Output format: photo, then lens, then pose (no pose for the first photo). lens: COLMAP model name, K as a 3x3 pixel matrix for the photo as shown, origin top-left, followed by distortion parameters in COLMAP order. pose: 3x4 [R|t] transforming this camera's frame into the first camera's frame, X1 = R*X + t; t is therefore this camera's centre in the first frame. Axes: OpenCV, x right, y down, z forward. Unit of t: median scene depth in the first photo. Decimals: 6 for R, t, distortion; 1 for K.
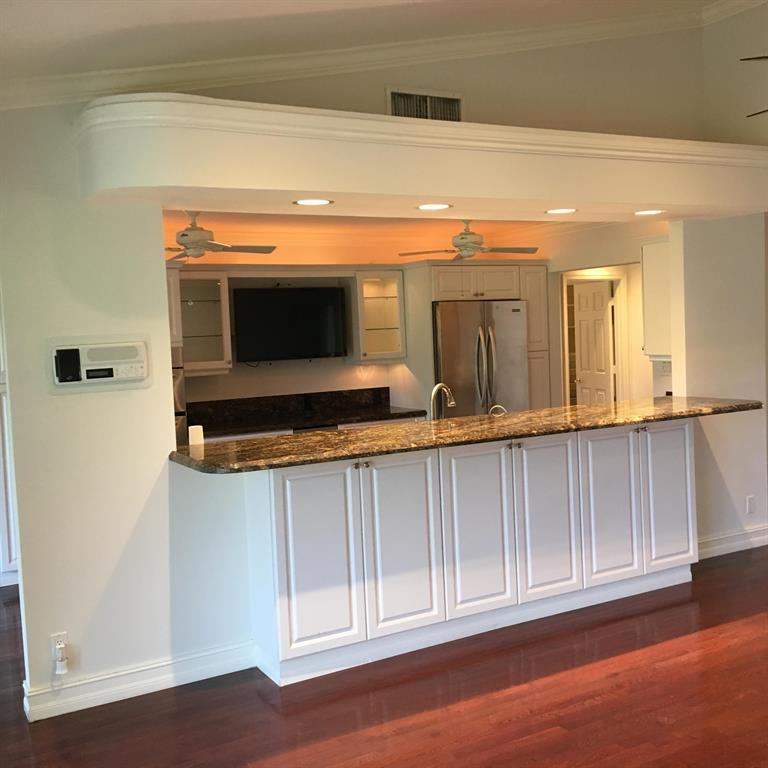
lens RADIAL K [[874.5, 0, 385.5], [0, 874.5, 381.1], [0, 0, 1]] dist [0.055646, 0.000000]
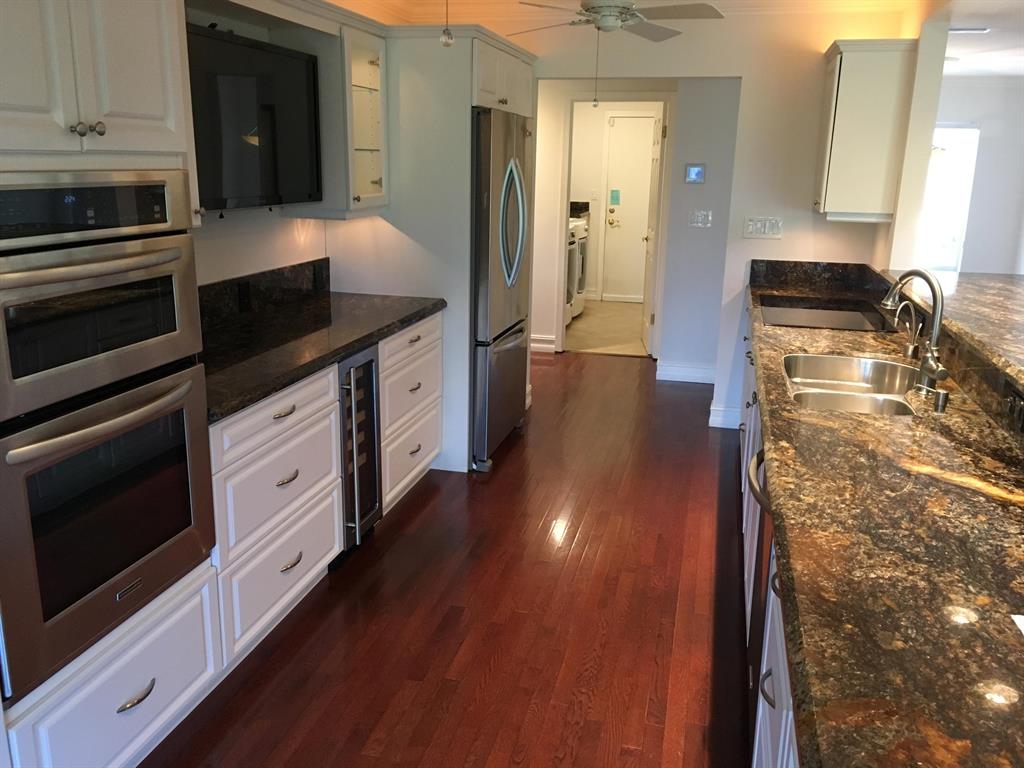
lens RADIAL K [[872.0, 0, 510.4], [0, 872.0, 380.5], [0, 0, 1]] dist [0.062211, -0.026869]
pose [[0.685868, -0.124734, 0.716956, -0.381407], [-0.005183, 0.984339, 0.176210, -0.017723], [-0.727707, -0.124573, 0.674480, 0.619732]]
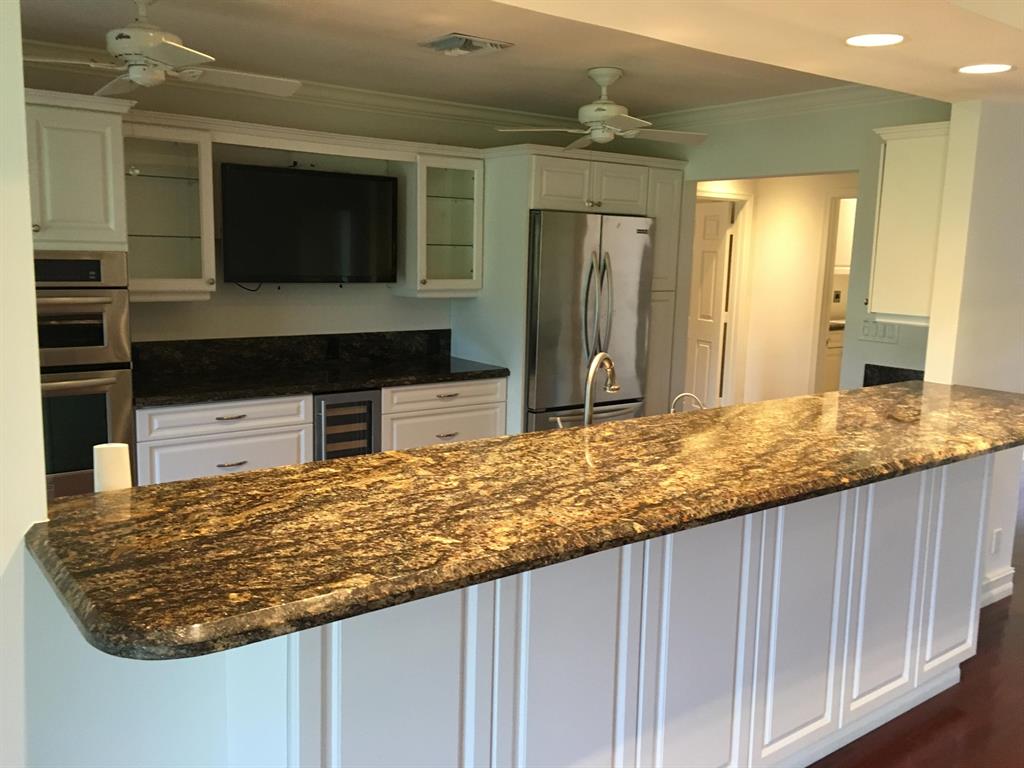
lens RADIAL K [[872.0, 0, 514.0], [0, 872.0, 376.9], [0, 0, 1]] dist [0.062211, -0.026869]
pose [[0.987826, 0.045946, 0.148620, -0.056063], [-0.058590, 0.994921, 0.081850, -0.018333], [-0.144104, -0.089561, 0.985501, 0.351529]]
